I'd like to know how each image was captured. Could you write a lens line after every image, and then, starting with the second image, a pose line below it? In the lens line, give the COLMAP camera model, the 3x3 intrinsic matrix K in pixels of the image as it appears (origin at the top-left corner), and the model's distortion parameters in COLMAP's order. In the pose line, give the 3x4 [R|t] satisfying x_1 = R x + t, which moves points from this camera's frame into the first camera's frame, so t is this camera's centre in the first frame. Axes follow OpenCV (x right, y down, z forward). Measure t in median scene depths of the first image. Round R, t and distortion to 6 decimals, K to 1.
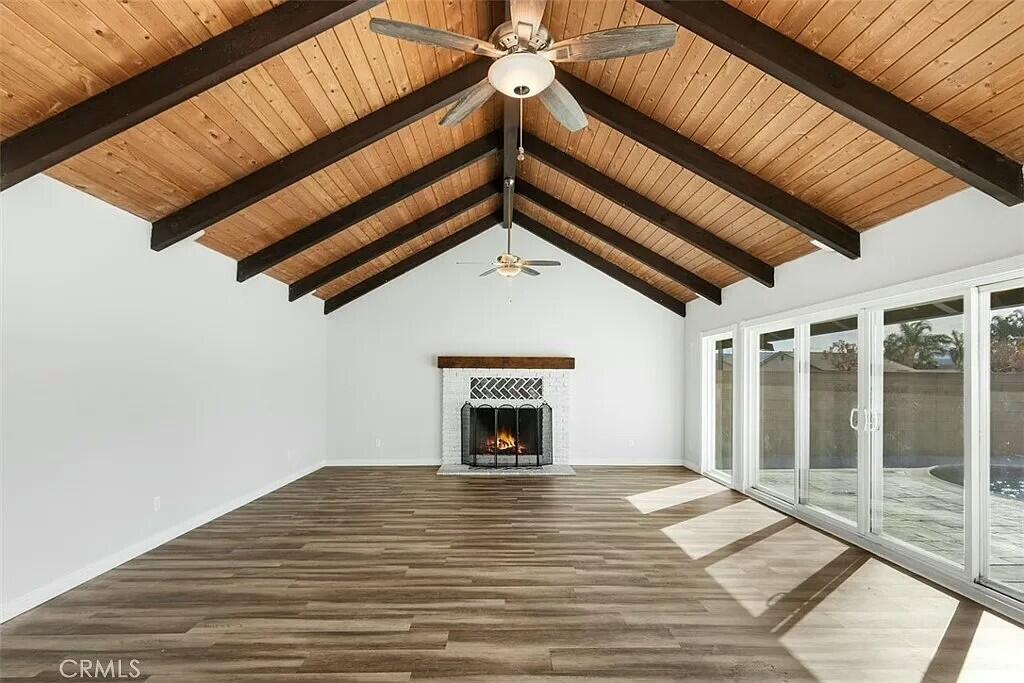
lens RADIAL K [[471.3, 0, 512.0], [0, 471.3, 346.0], [0, 0, 1]] dist [-0.002416, -0.000257]
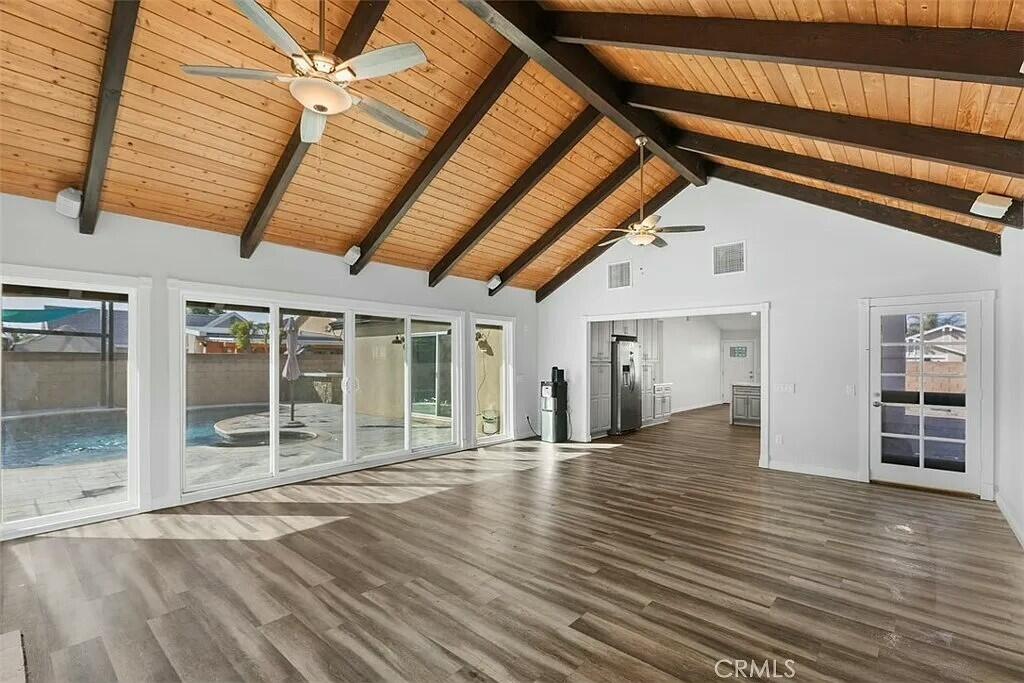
lens RADIAL K [[471.3, 0, 512.0], [0, 471.3, 346.0], [0, 0, 1]] dist [-0.002416, -0.000257]
pose [[-0.740068, 0.014023, 0.672386, -0.629516], [-0.055293, 0.995129, -0.081613, 0.130711], [-0.670255, -0.097578, -0.735688, 1.809794]]
